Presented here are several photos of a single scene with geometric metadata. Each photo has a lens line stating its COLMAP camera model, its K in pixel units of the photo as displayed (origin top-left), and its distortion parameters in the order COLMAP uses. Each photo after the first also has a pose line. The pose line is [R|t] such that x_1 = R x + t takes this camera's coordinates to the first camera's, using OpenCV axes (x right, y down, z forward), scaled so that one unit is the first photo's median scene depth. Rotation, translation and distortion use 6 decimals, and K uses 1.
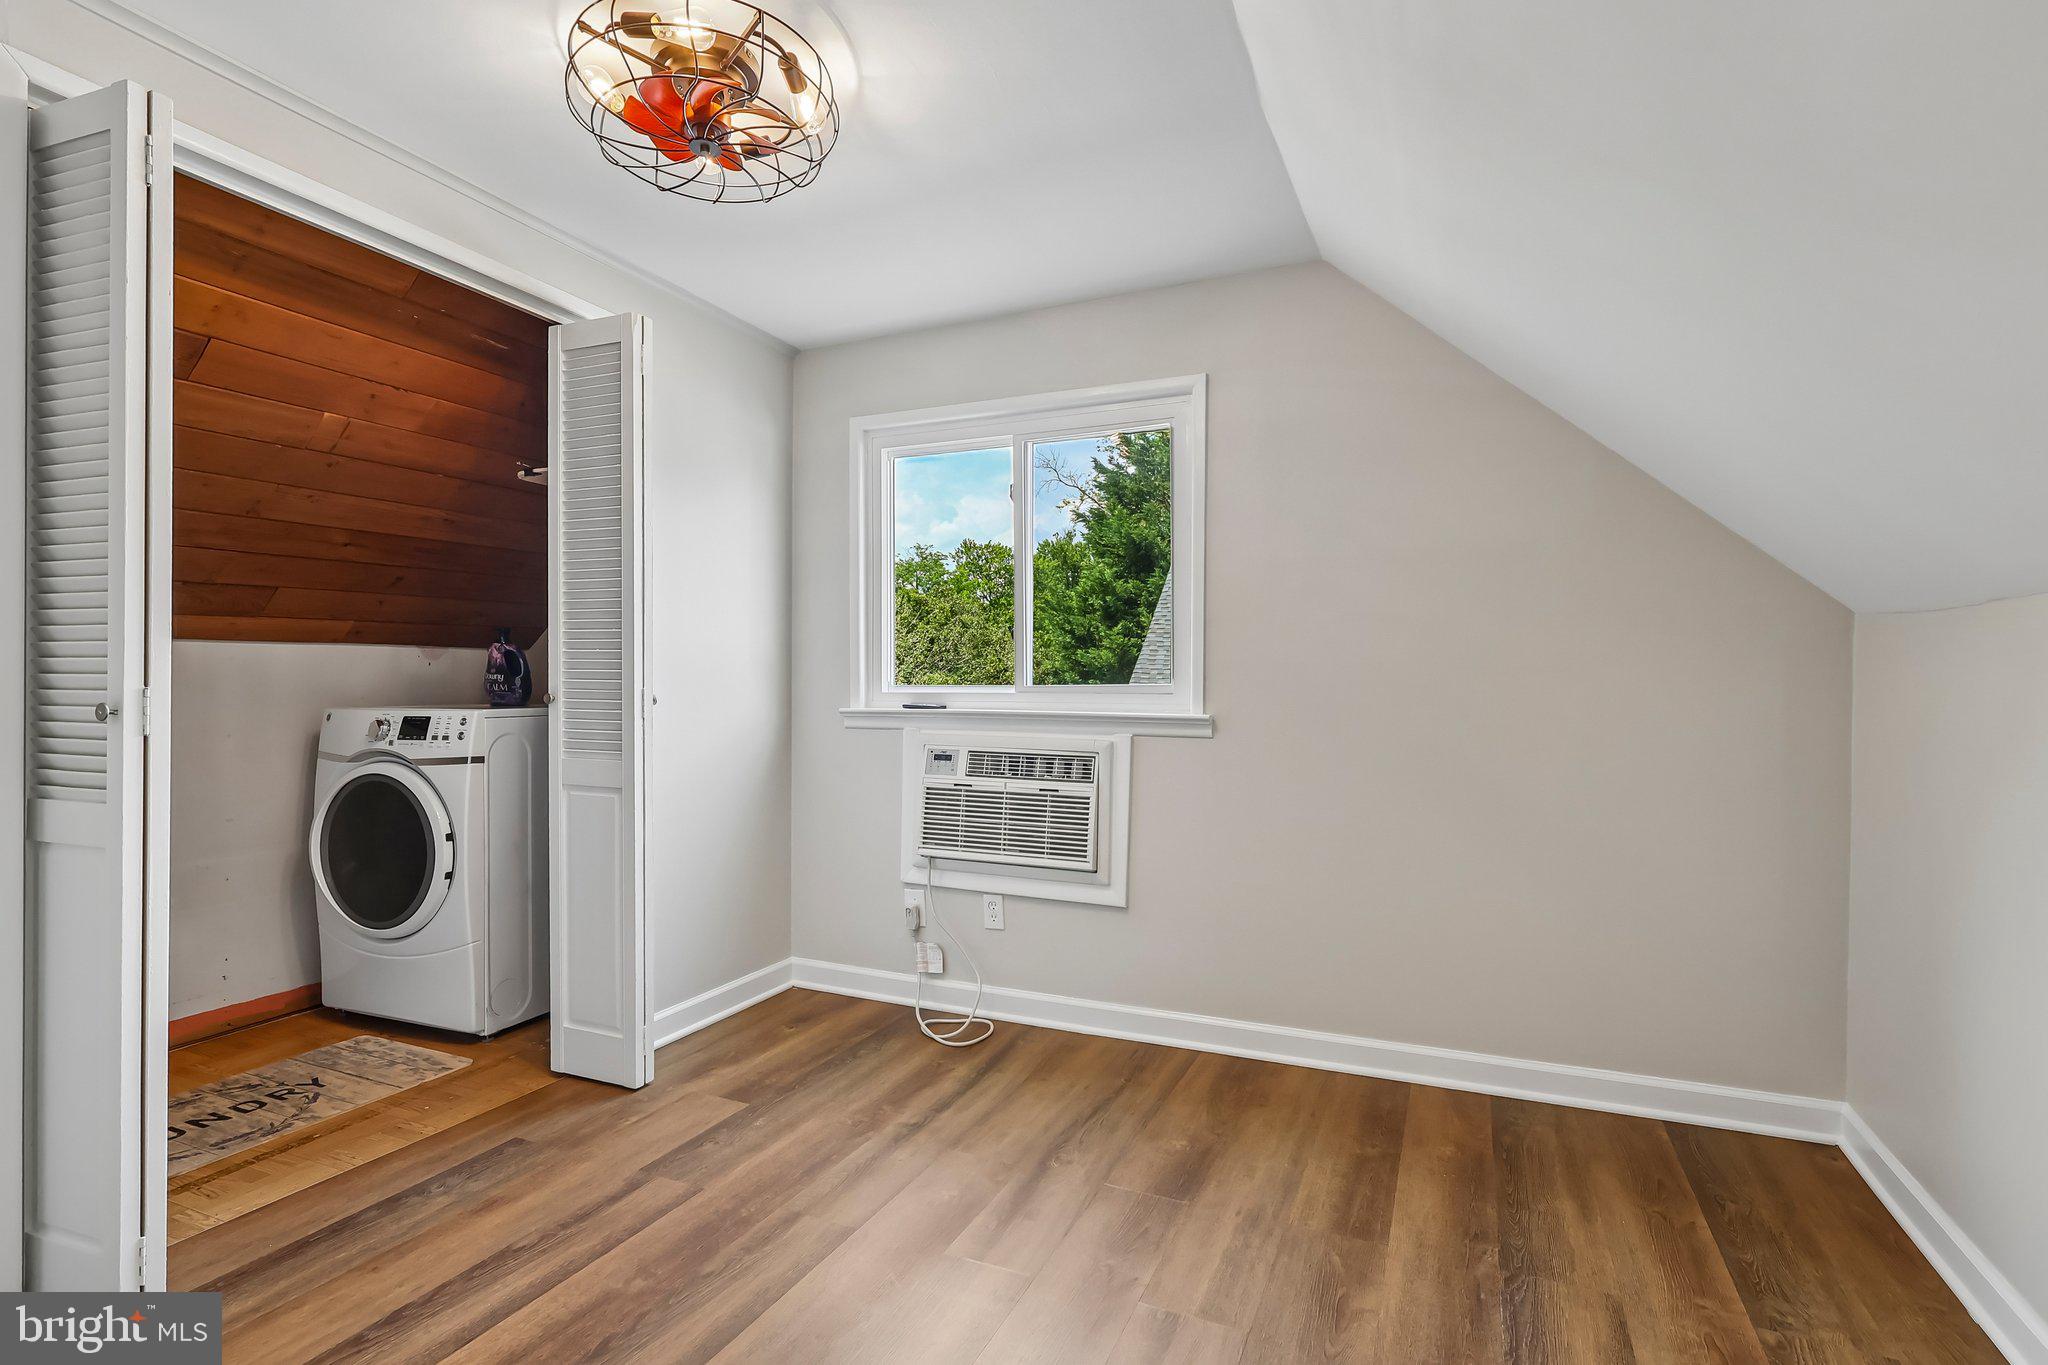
lens RADIAL K [[983.9, 0, 1026.3], [0, 983.9, 680.4], [0, 0, 1]] dist [0.000273, 0.000817]
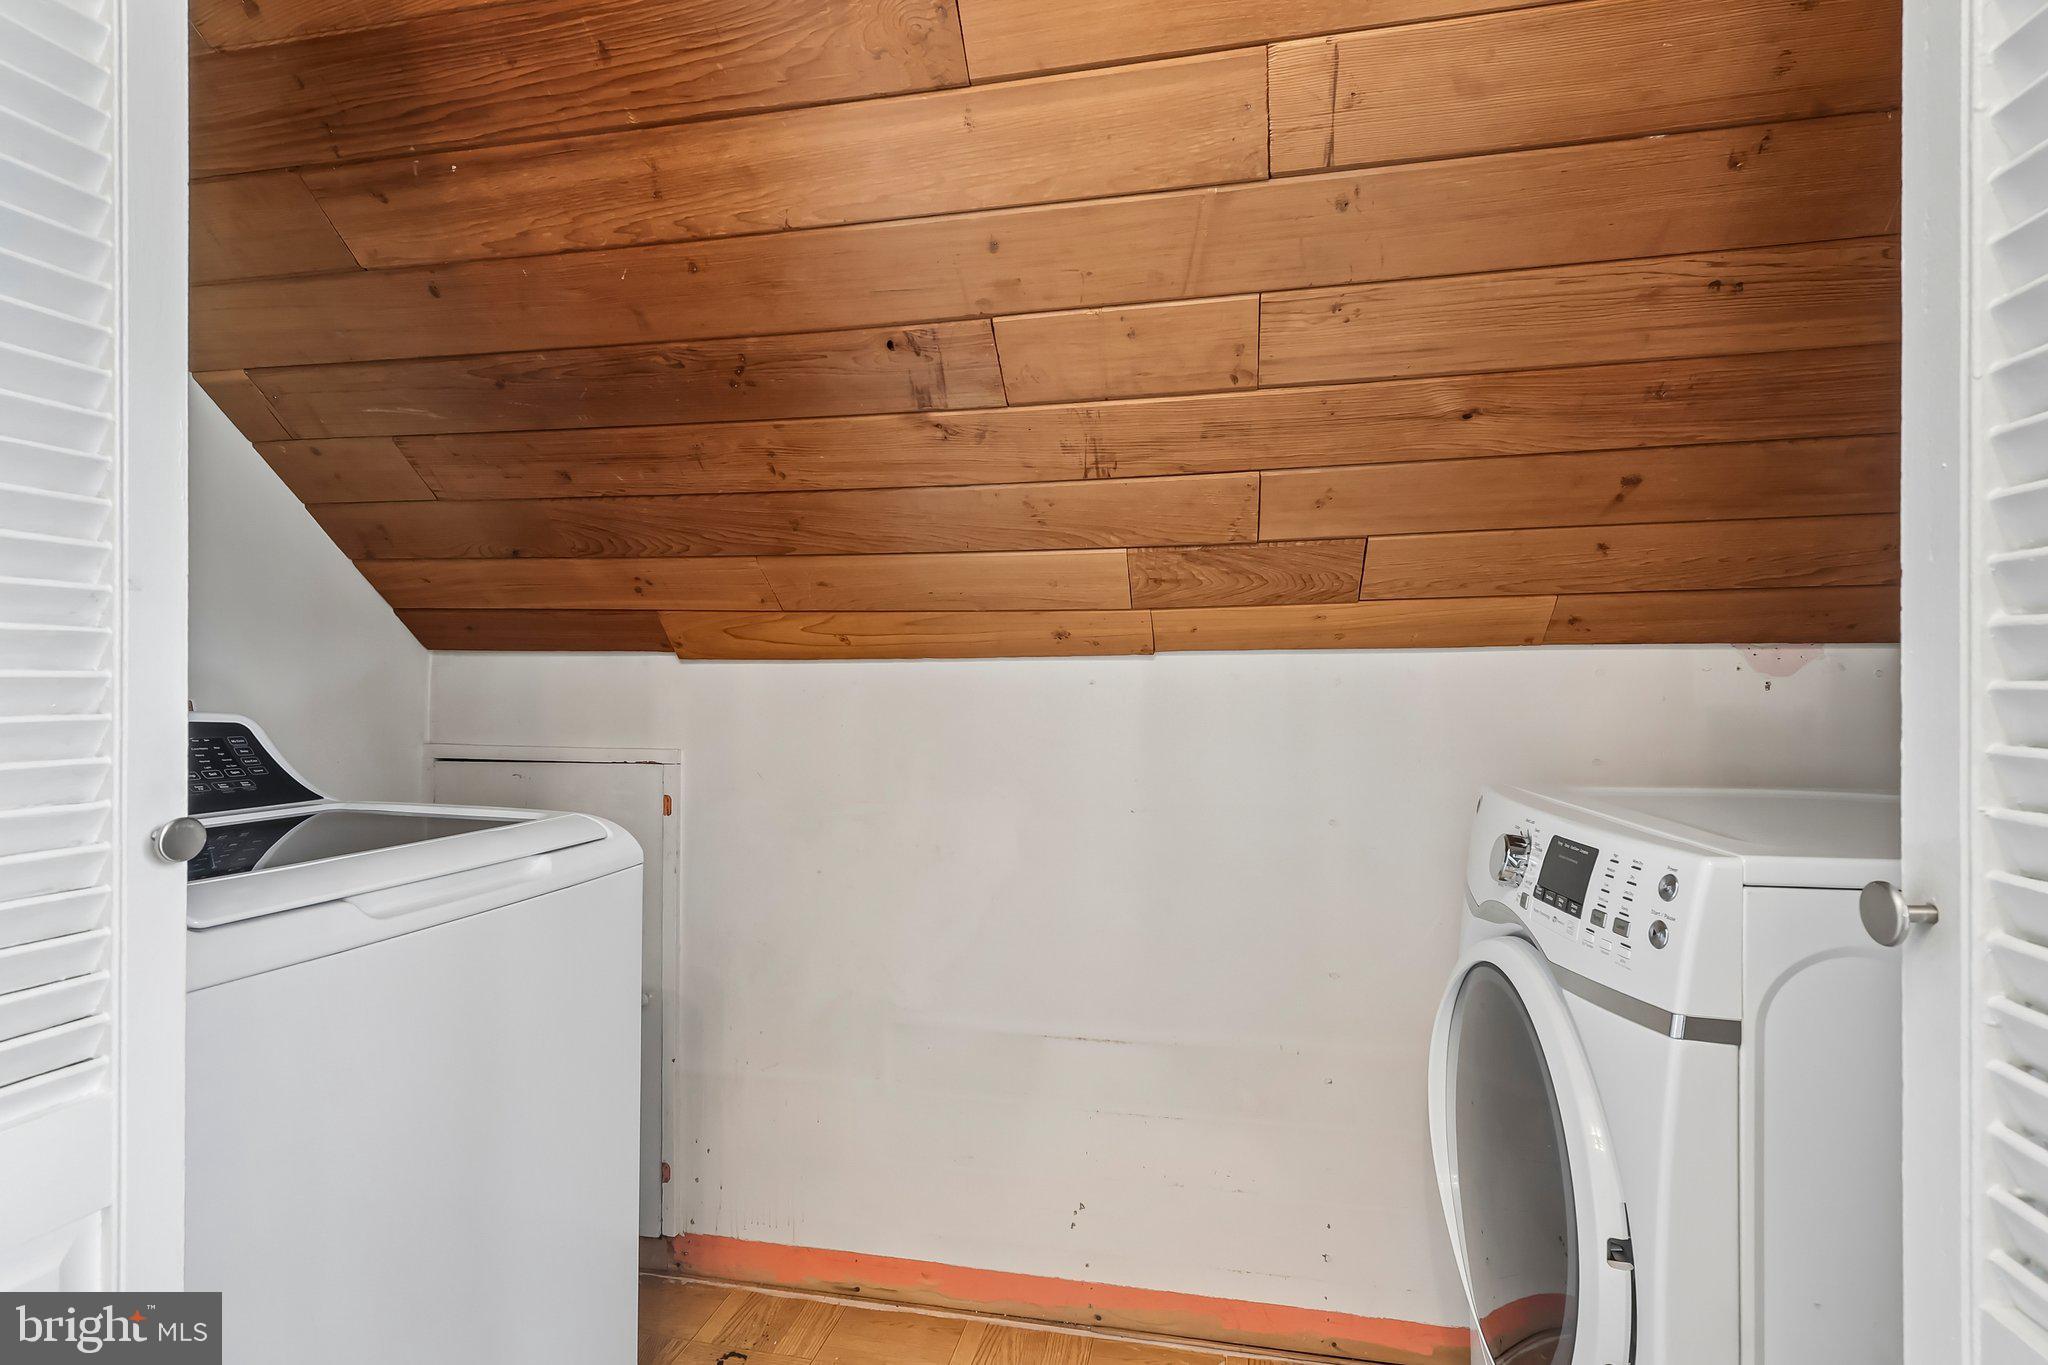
lens RADIAL K [[979.8, 0, 1028.5], [0, 979.8, 688.8], [0, 0, 1]] dist [0.003216, 0.000610]
pose [[0.202452, -0.000585, -0.979292, -0.314178], [-0.003472, 0.999993, -0.001315, -0.016745], [0.979286, 0.003667, 0.202449, 0.736054]]
